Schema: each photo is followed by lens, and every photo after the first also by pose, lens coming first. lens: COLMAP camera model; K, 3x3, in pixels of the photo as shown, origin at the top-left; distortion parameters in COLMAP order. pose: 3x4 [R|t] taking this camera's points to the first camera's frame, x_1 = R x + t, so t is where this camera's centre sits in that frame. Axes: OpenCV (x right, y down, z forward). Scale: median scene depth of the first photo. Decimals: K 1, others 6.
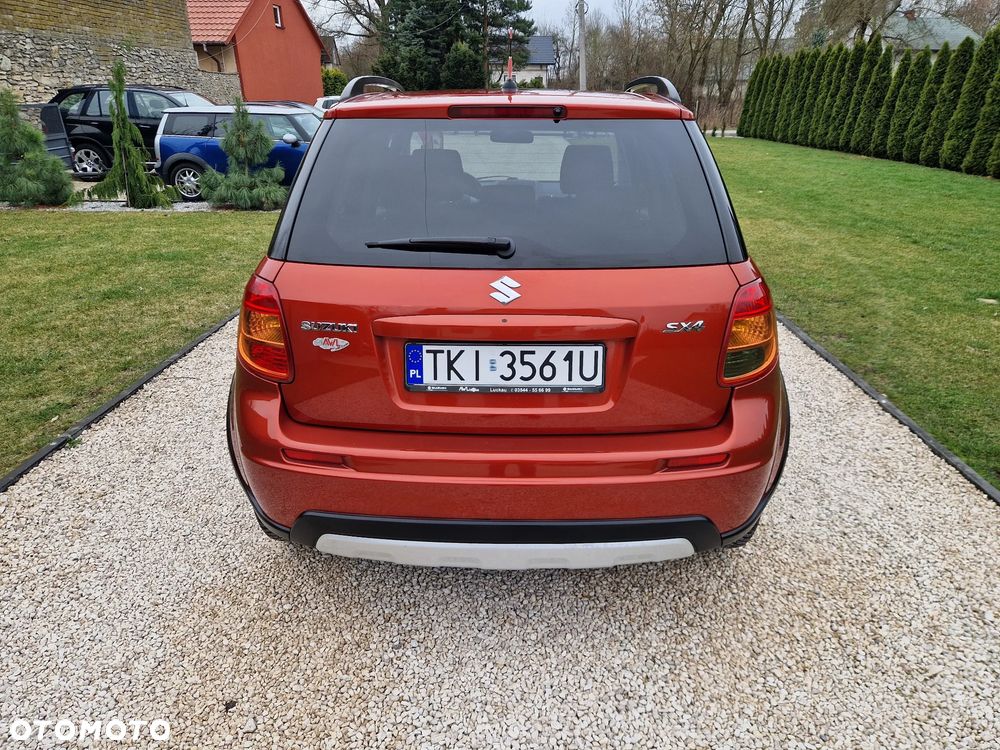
lens RADIAL K [[665.5, 0, 503.3], [0, 665.5, 373.2], [0, 0, 1]] dist [0.058900, -0.051285]
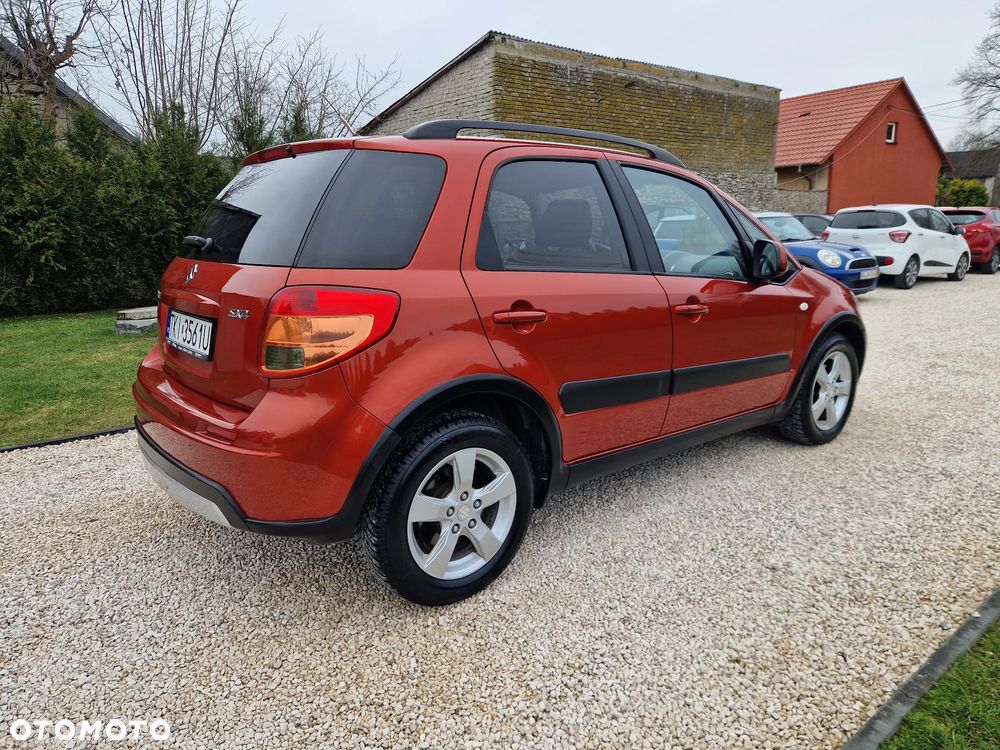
lens RADIAL K [[665.5, 0, 503.3], [0, 665.5, 373.2], [0, 0, 1]] dist [0.058900, -0.051285]
pose [[0.649697, 0.152749, -0.744689, 1.434564], [-0.272525, 0.961292, -0.040584, -0.047447], [0.709665, 0.229314, 0.666177, 0.568330]]
